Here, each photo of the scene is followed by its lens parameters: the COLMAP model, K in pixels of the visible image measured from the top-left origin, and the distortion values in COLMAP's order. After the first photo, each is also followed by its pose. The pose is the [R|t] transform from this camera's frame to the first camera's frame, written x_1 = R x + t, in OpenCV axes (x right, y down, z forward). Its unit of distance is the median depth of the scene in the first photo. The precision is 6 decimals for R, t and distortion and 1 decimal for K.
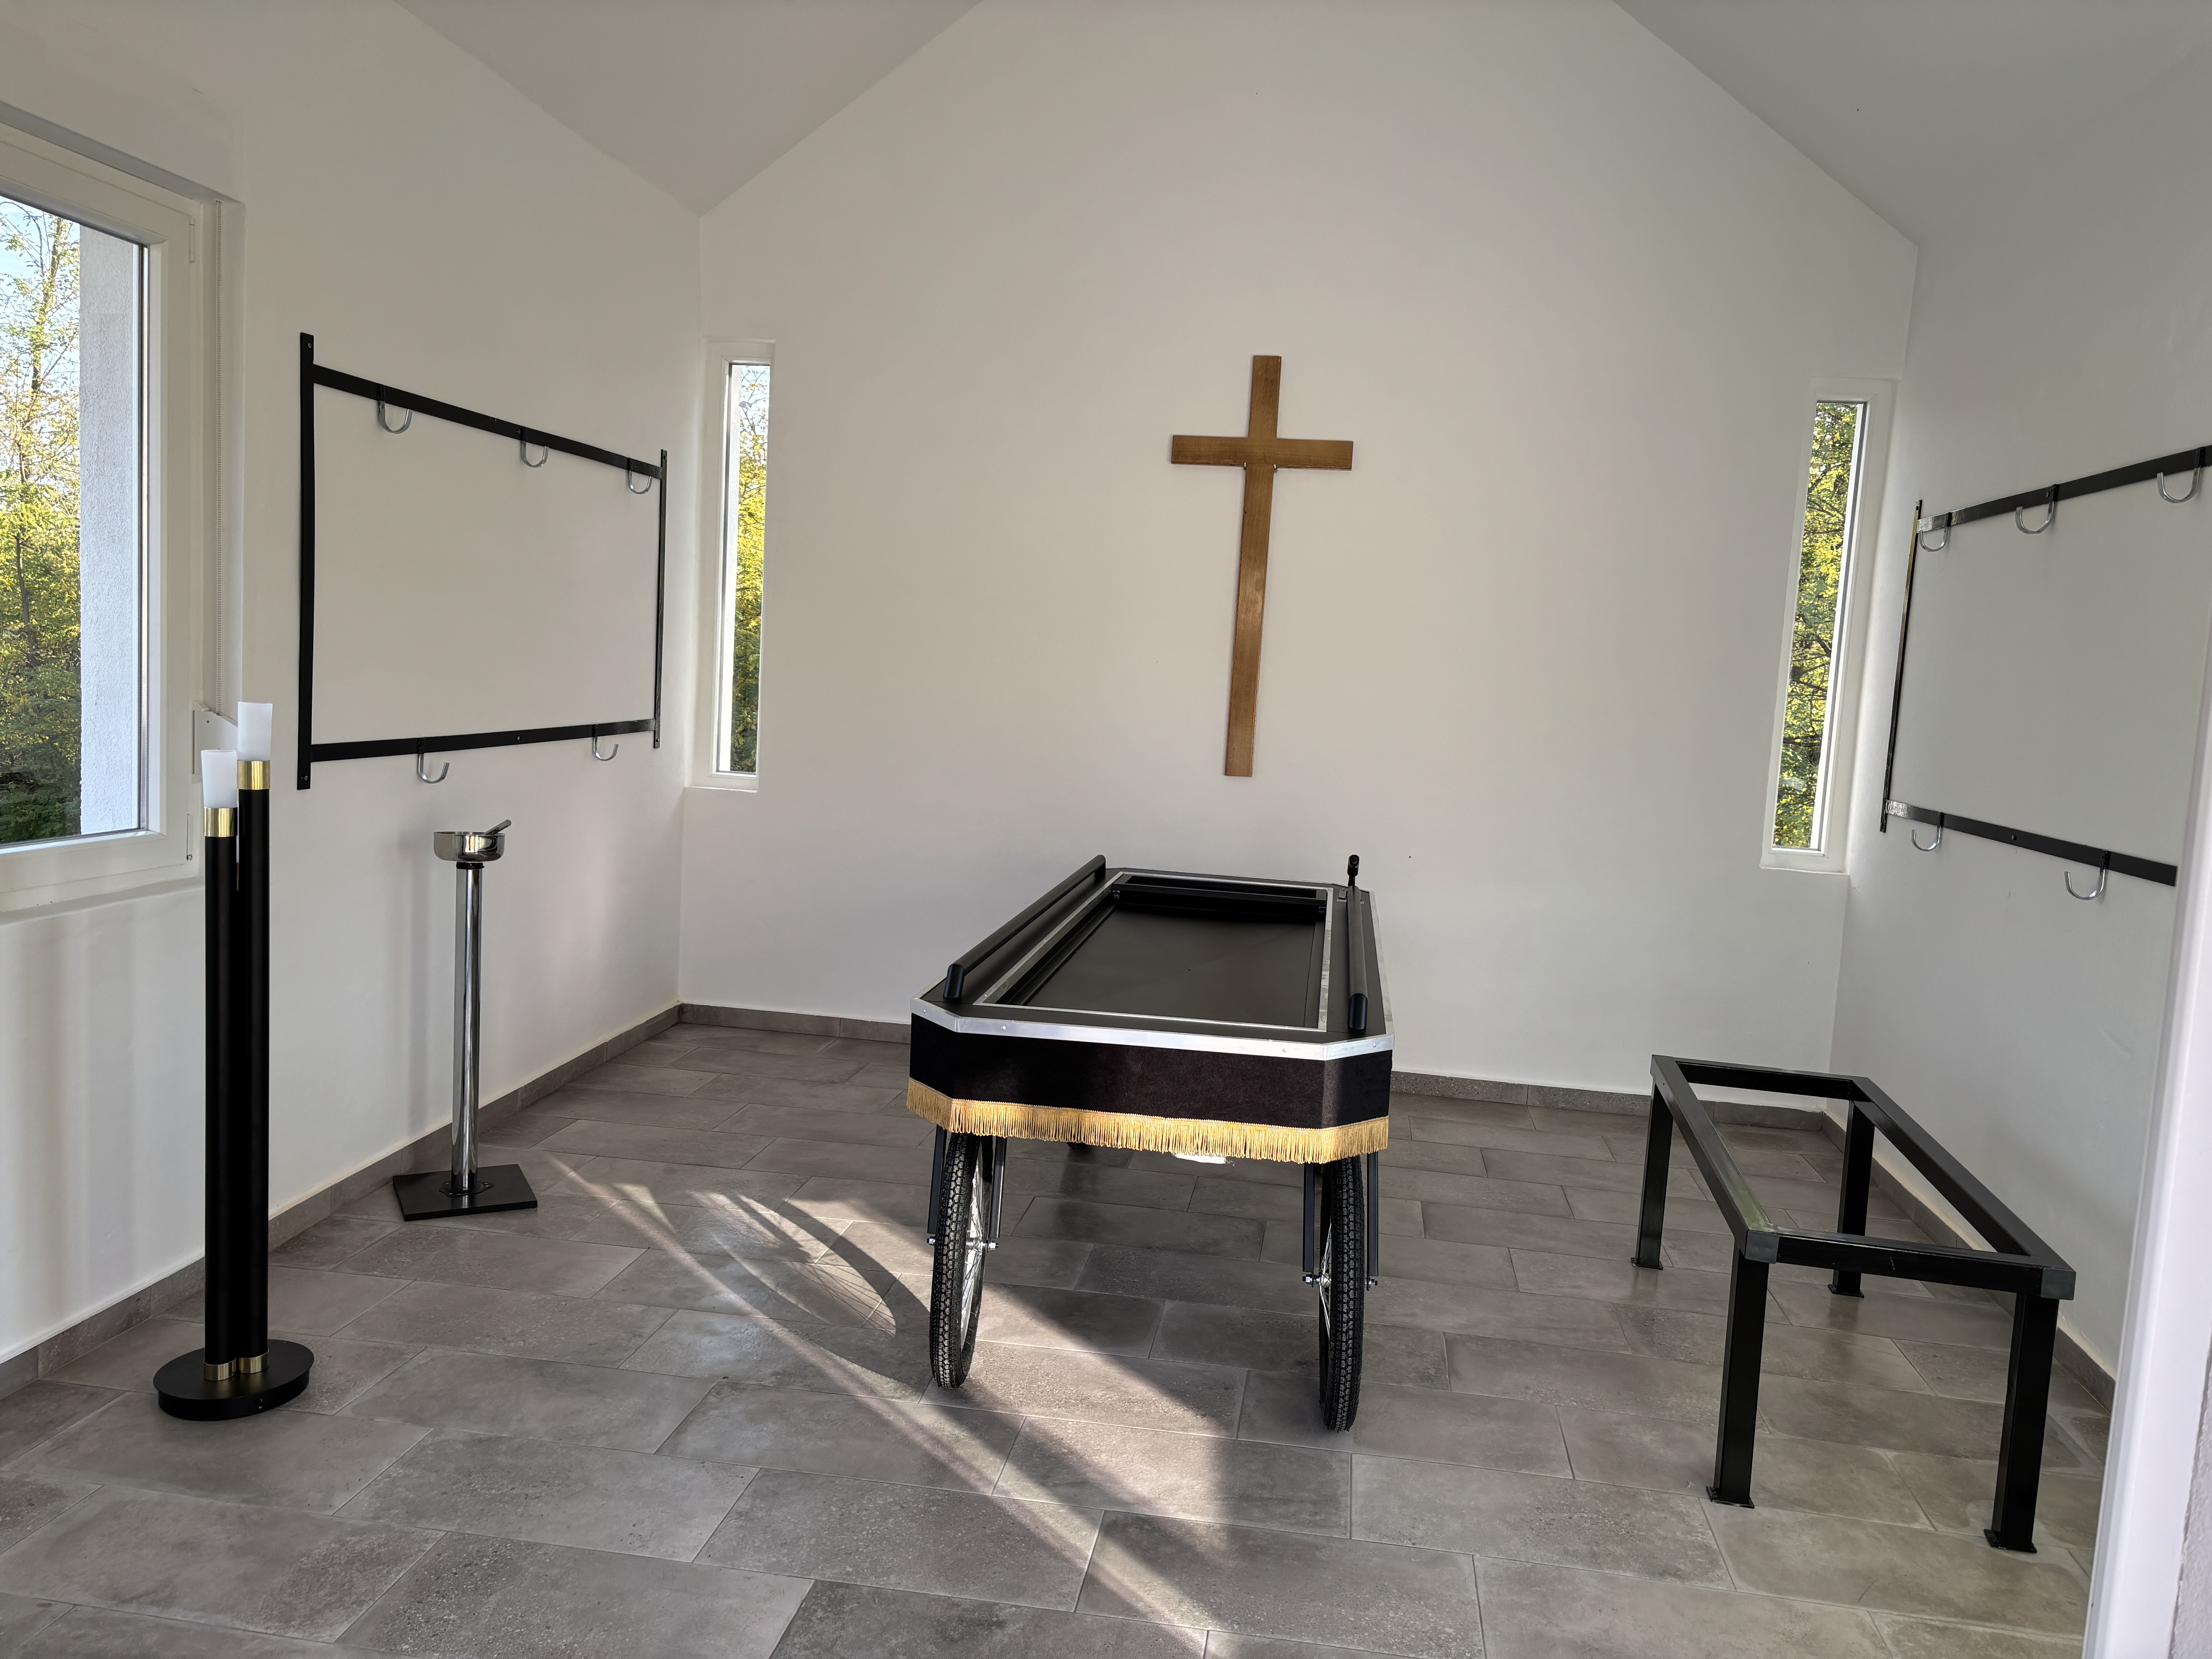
lens RADIAL K [[1699.0, 0, 1103.9], [0, 1699.0, 852.6], [0, 0, 1]] dist [0.087503, -0.126042]
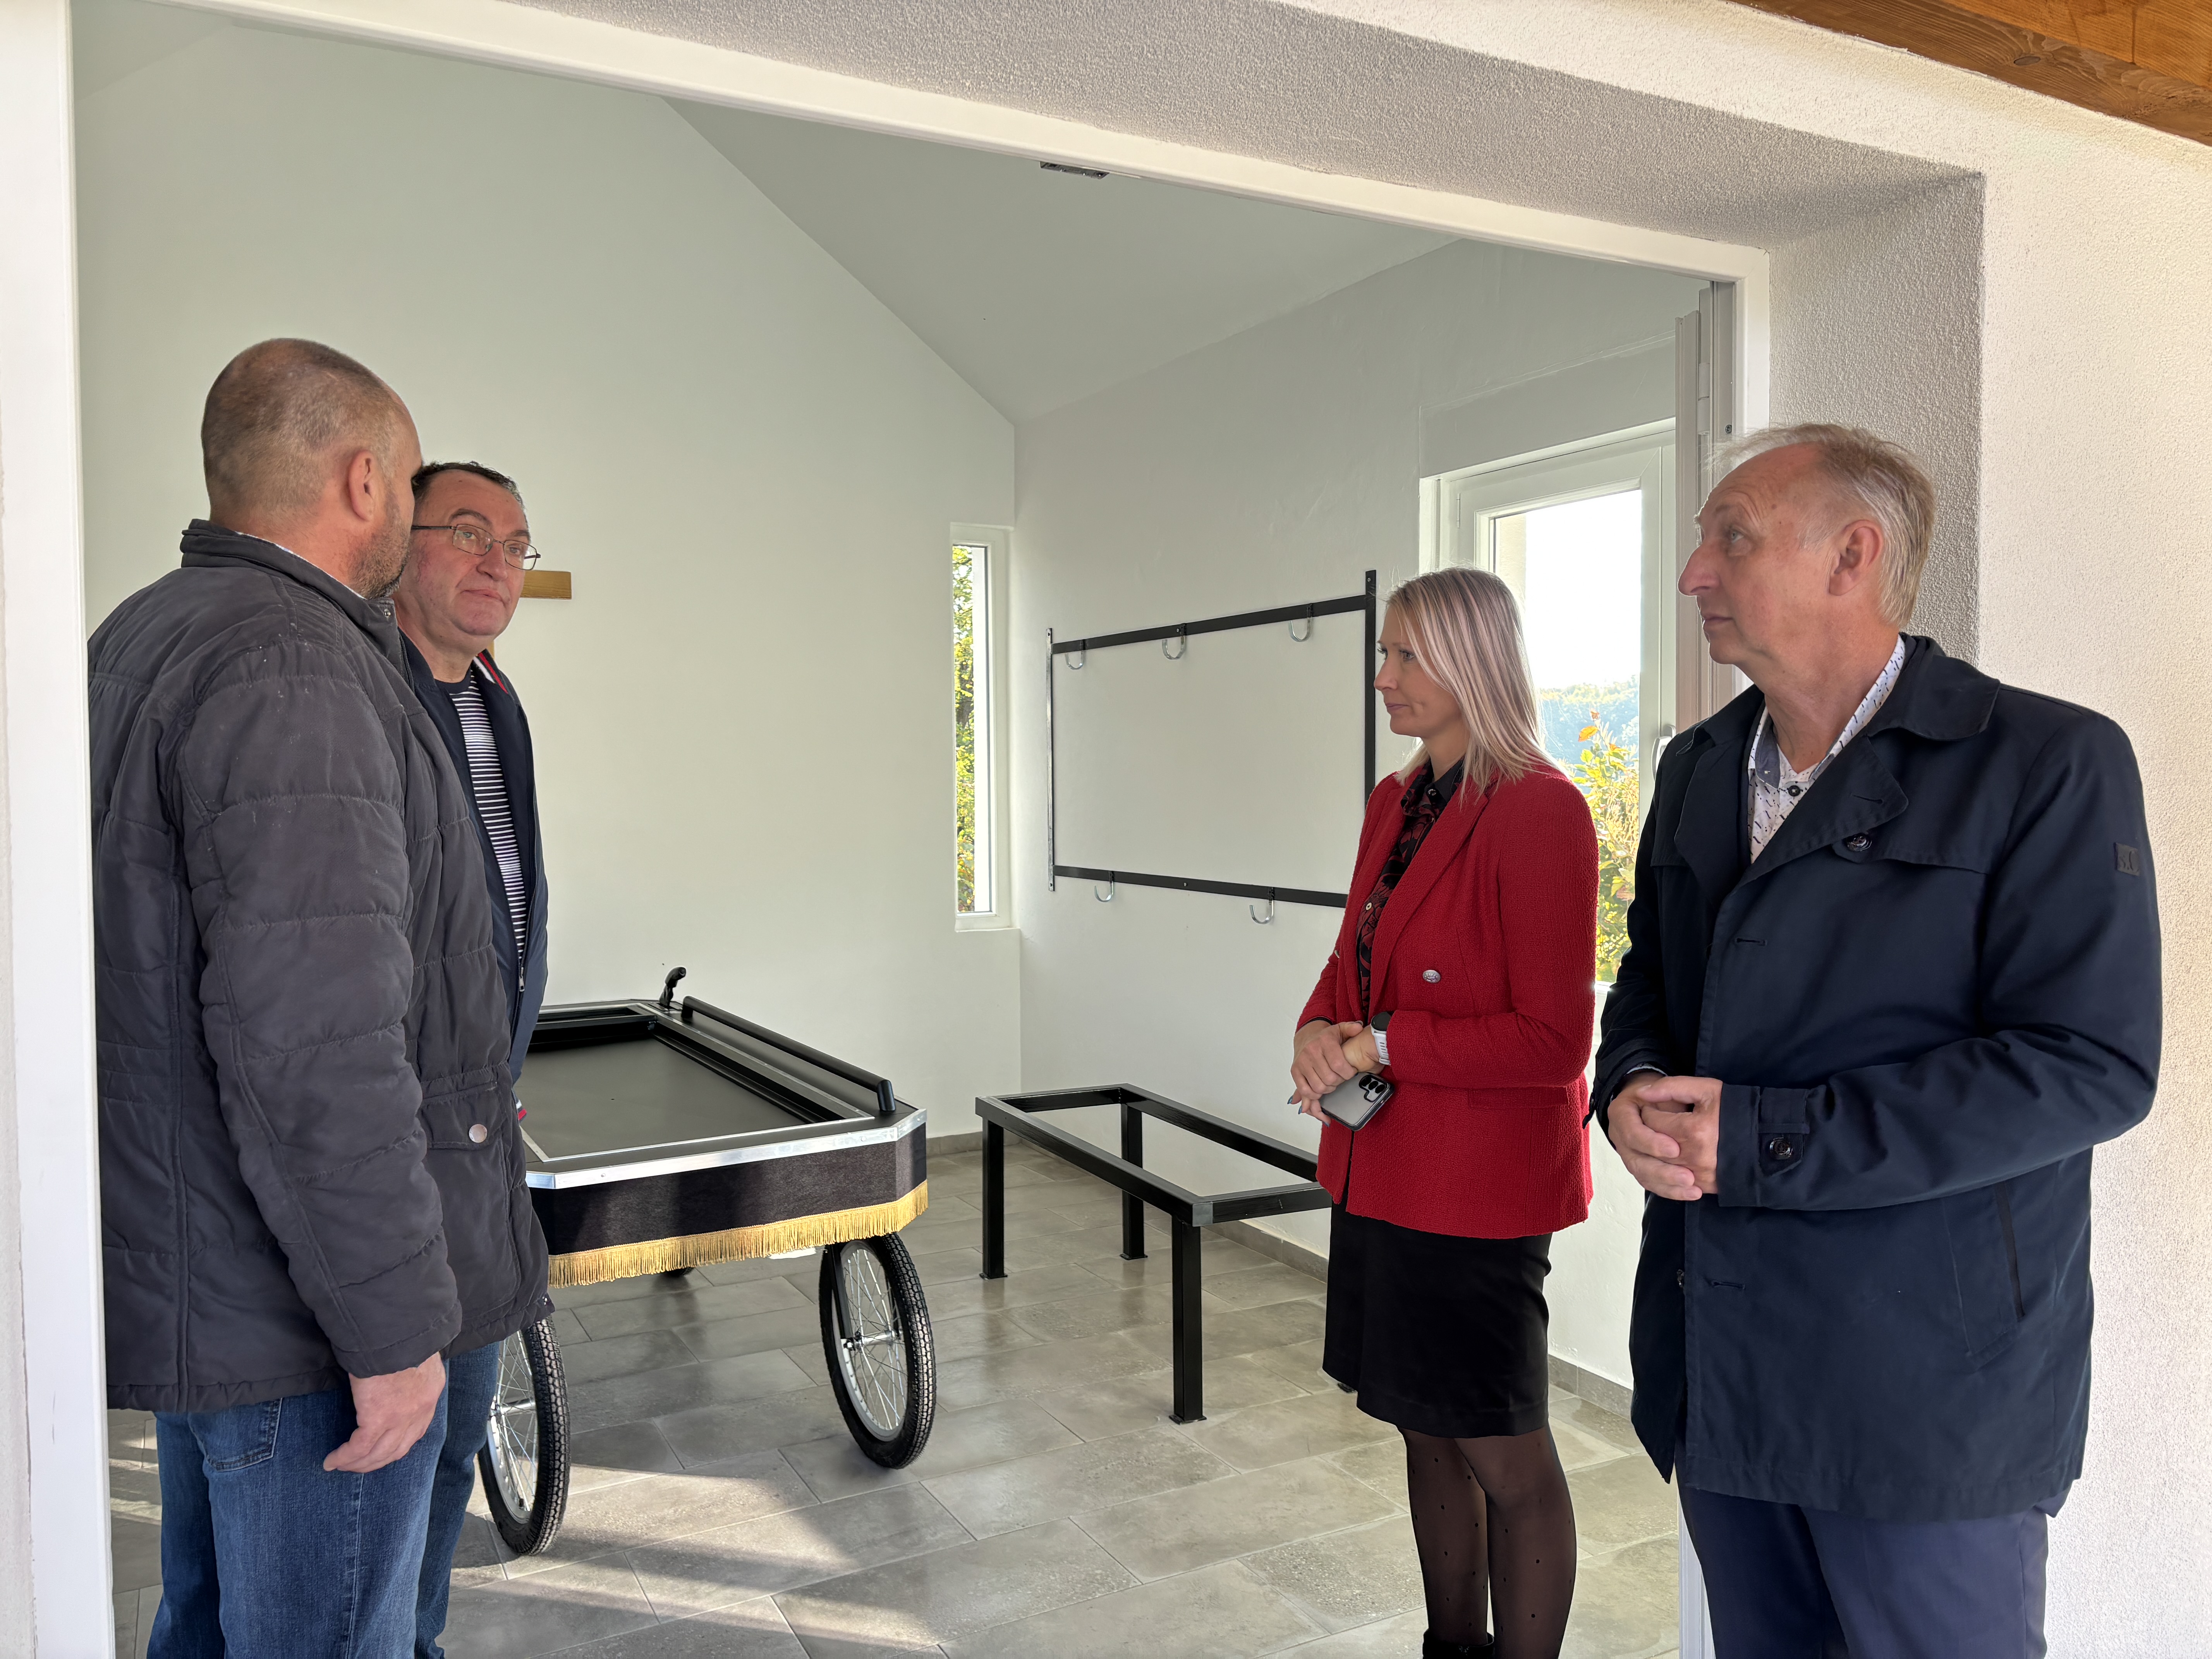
lens RADIAL K [[1706.2, 0, 1106.0], [0, 1706.2, 829.5], [0, 0, 1]] dist [0.073344, -0.062588]
pose [[0.804446, -0.094354, 0.586484, -0.331217], [0.130168, 0.991309, -0.019062, -0.038186], [-0.579588, 0.091675, 0.809737, -0.041251]]
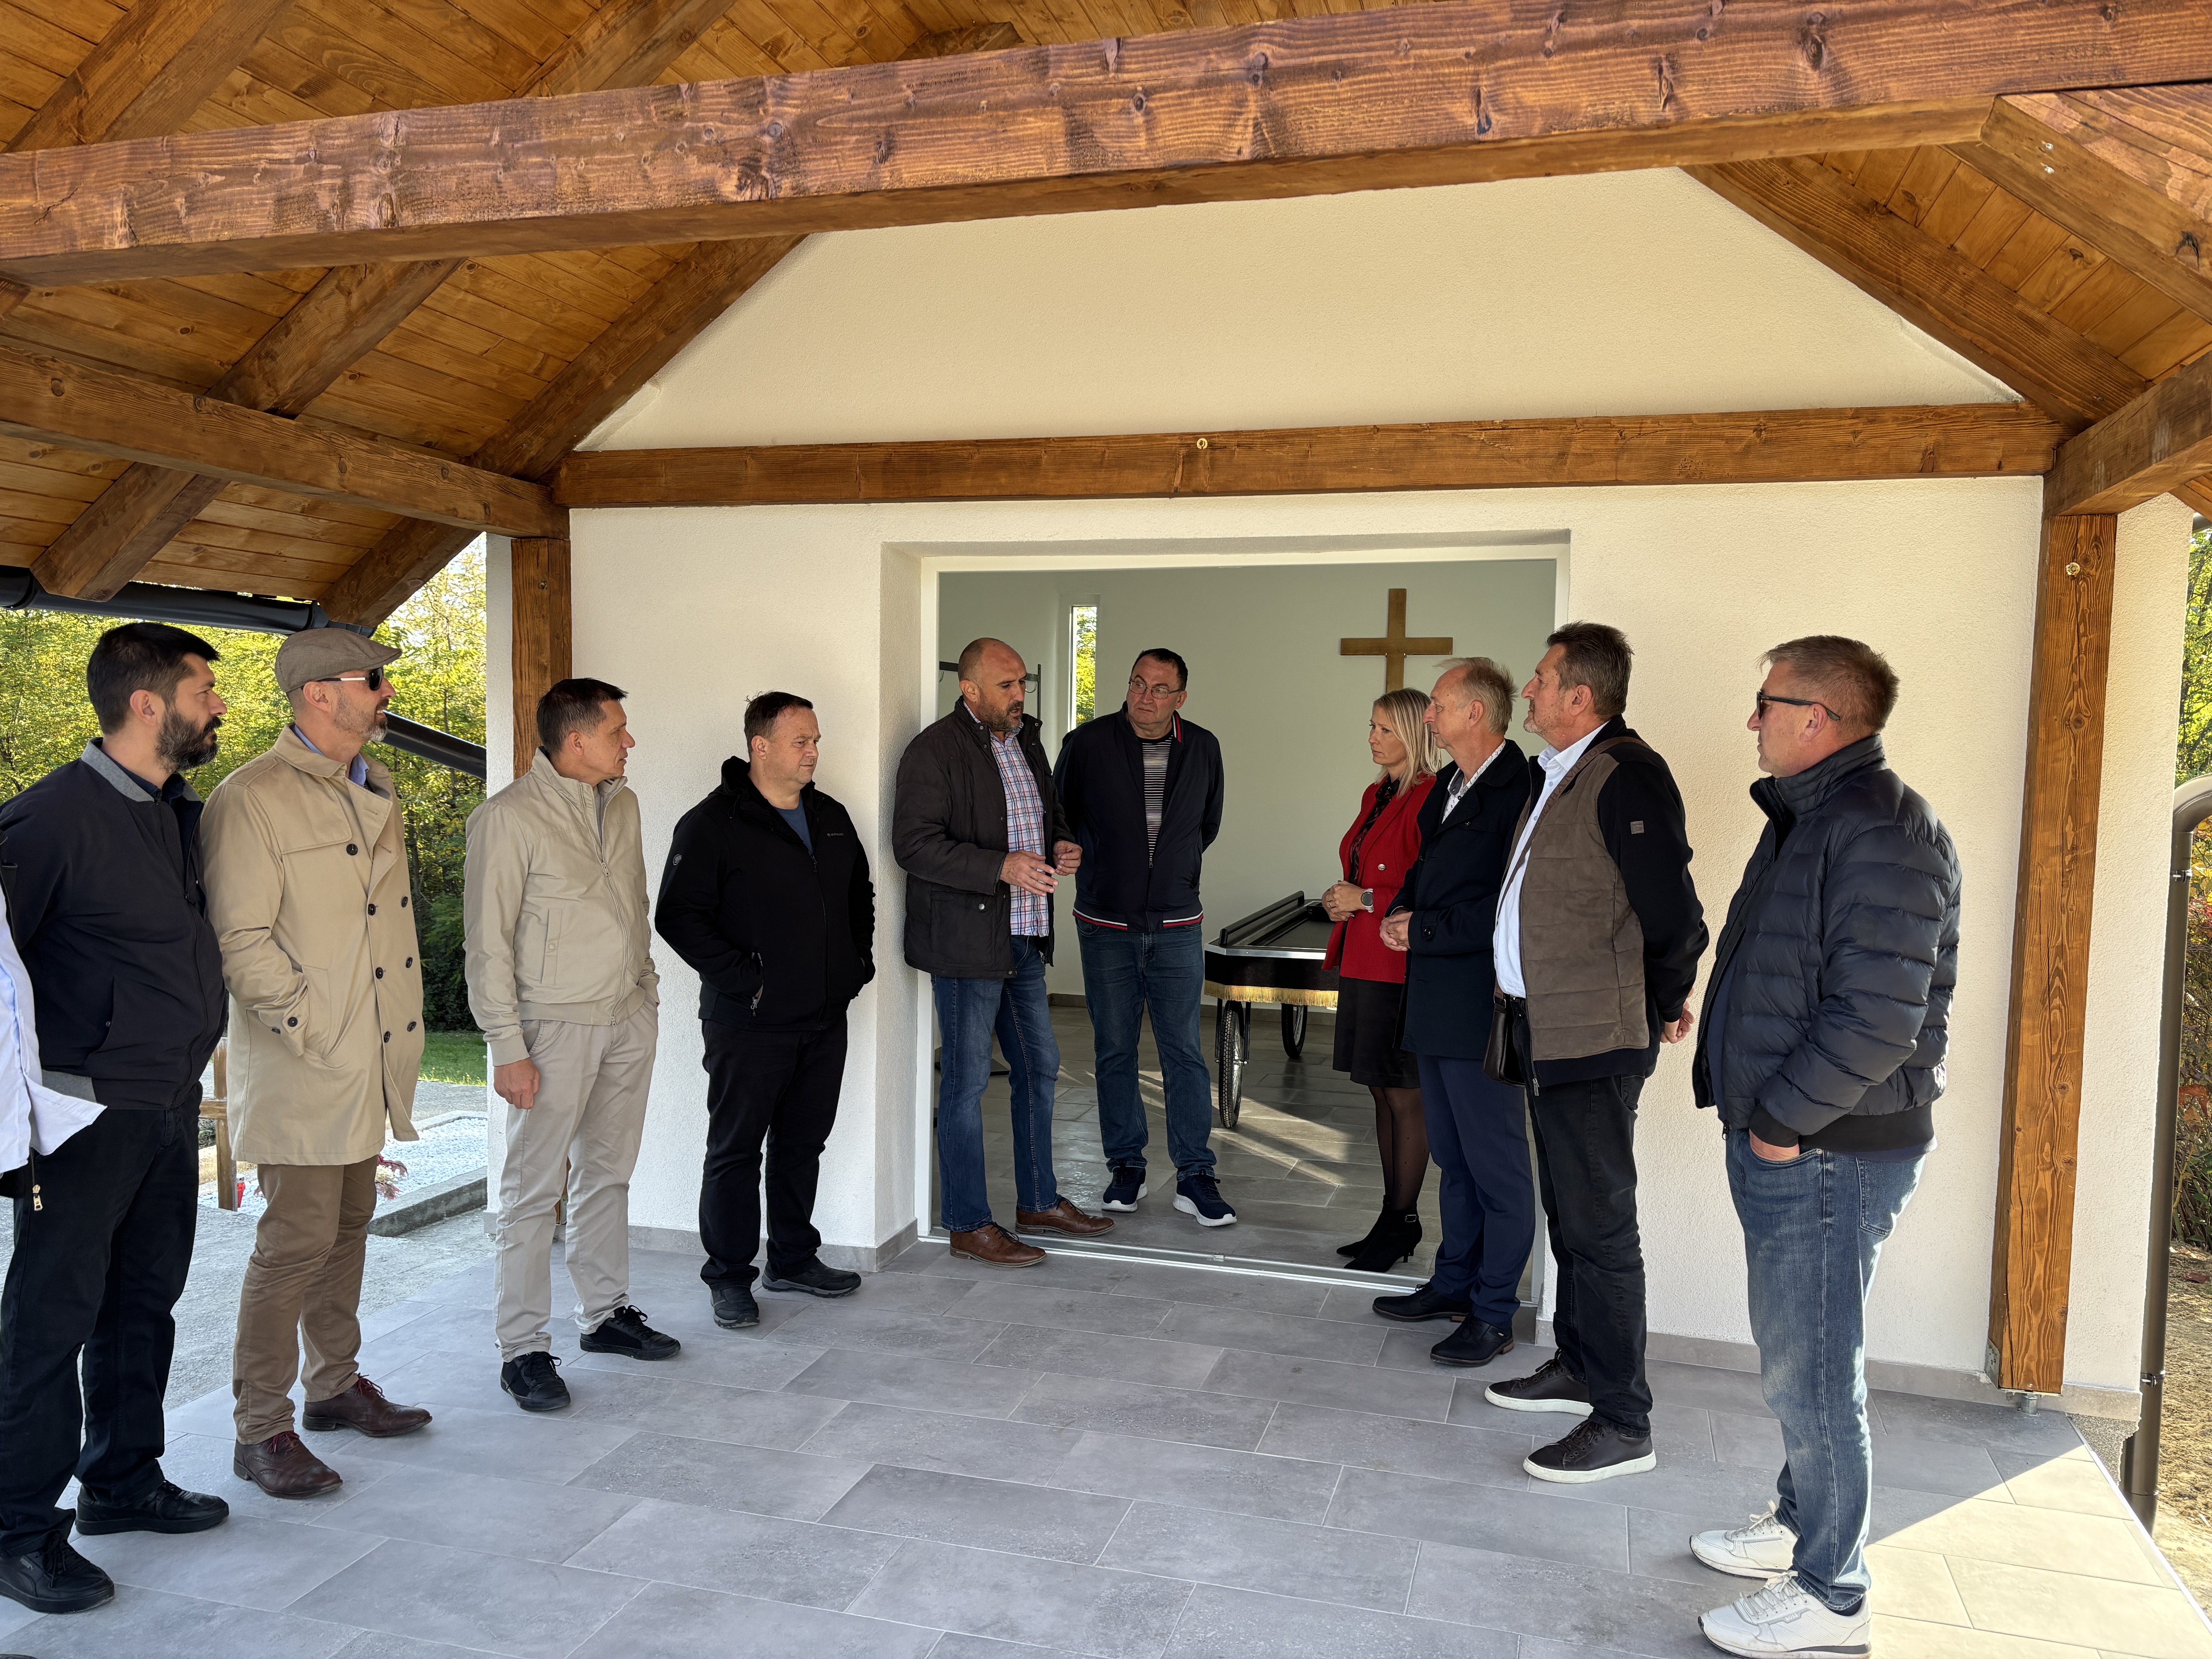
lens RADIAL K [[1727.5, 0, 1100.3], [0, 1727.5, 829.1], [0, 0, 1]] dist [0.054698, -0.048179]
pose [[0.990548, -0.030084, -0.133826, 0.042691], [0.020969, 0.997396, -0.069006, 0.075740], [0.135553, 0.065548, 0.988599, -1.027384]]
